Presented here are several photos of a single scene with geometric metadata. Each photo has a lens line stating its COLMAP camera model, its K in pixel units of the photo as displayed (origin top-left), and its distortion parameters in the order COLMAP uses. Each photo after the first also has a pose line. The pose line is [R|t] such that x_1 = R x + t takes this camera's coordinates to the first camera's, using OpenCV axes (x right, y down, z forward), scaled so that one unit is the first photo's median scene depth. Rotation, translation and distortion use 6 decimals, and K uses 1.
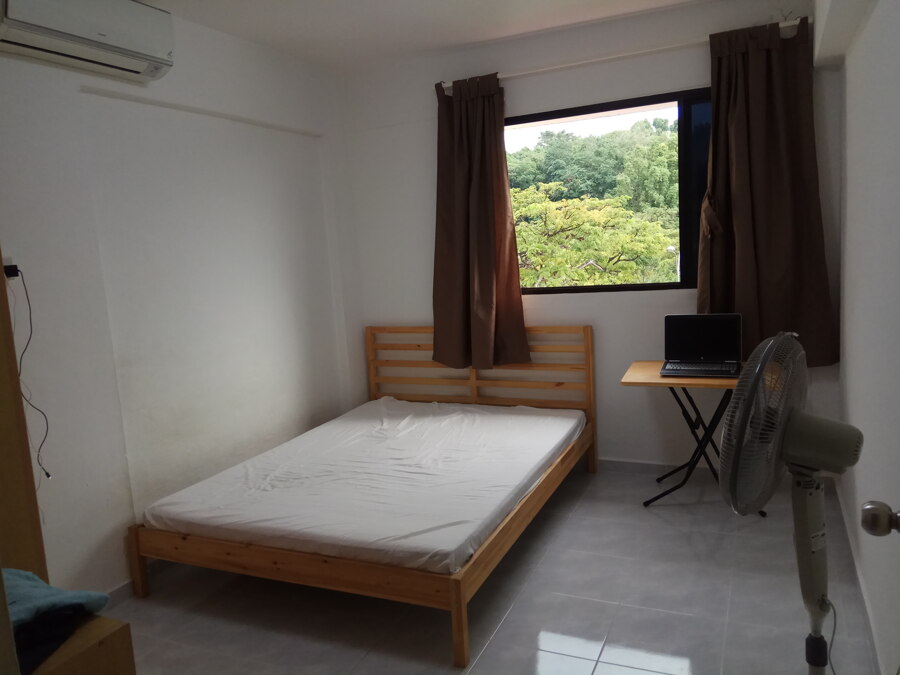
lens RADIAL K [[700.7, 0, 449.1], [0, 700.7, 331.5], [0, 0, 1]] dist [0.096648, -0.134438]
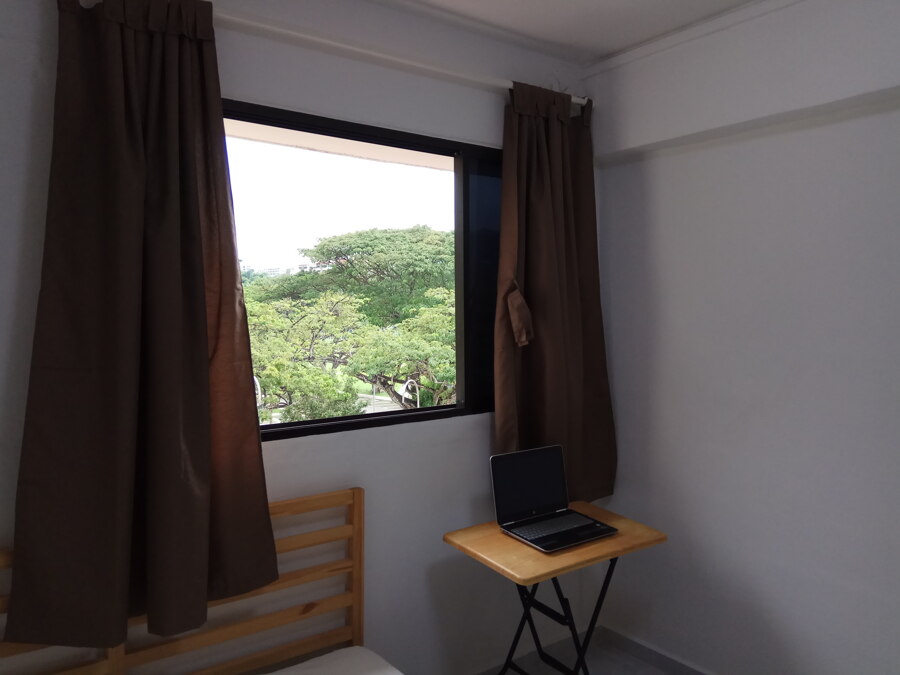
lens RADIAL K [[700.7, 0, 456.3], [0, 700.7, 332.6], [0, 0, 1]] dist [0.096648, -0.134438]
pose [[0.476277, 0.035670, 0.878571, -0.337130], [0.084562, 0.992687, -0.086144, -0.090133], [-0.875219, 0.115322, 0.469778, 0.753981]]
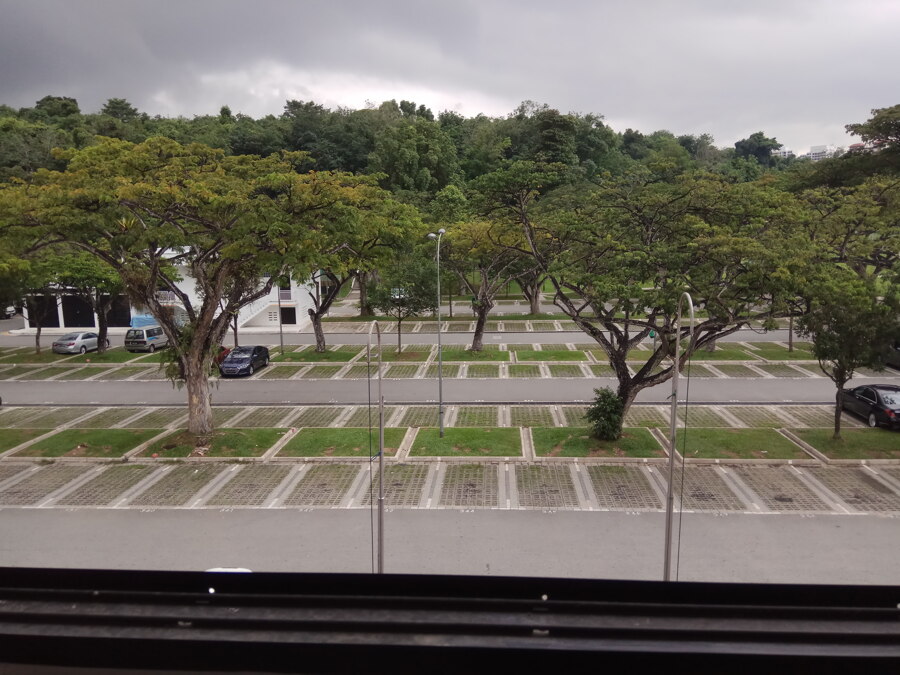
lens RADIAL K [[700.7, 0, 455.2], [0, 700.7, 330.9], [0, 0, 1]] dist [0.096648, -0.134438]
pose [[0.936504, -0.010232, 0.350507, 0.174882], [-0.000184, 0.999560, 0.029670, -0.149906], [-0.350656, -0.027850, 0.936090, 1.001776]]
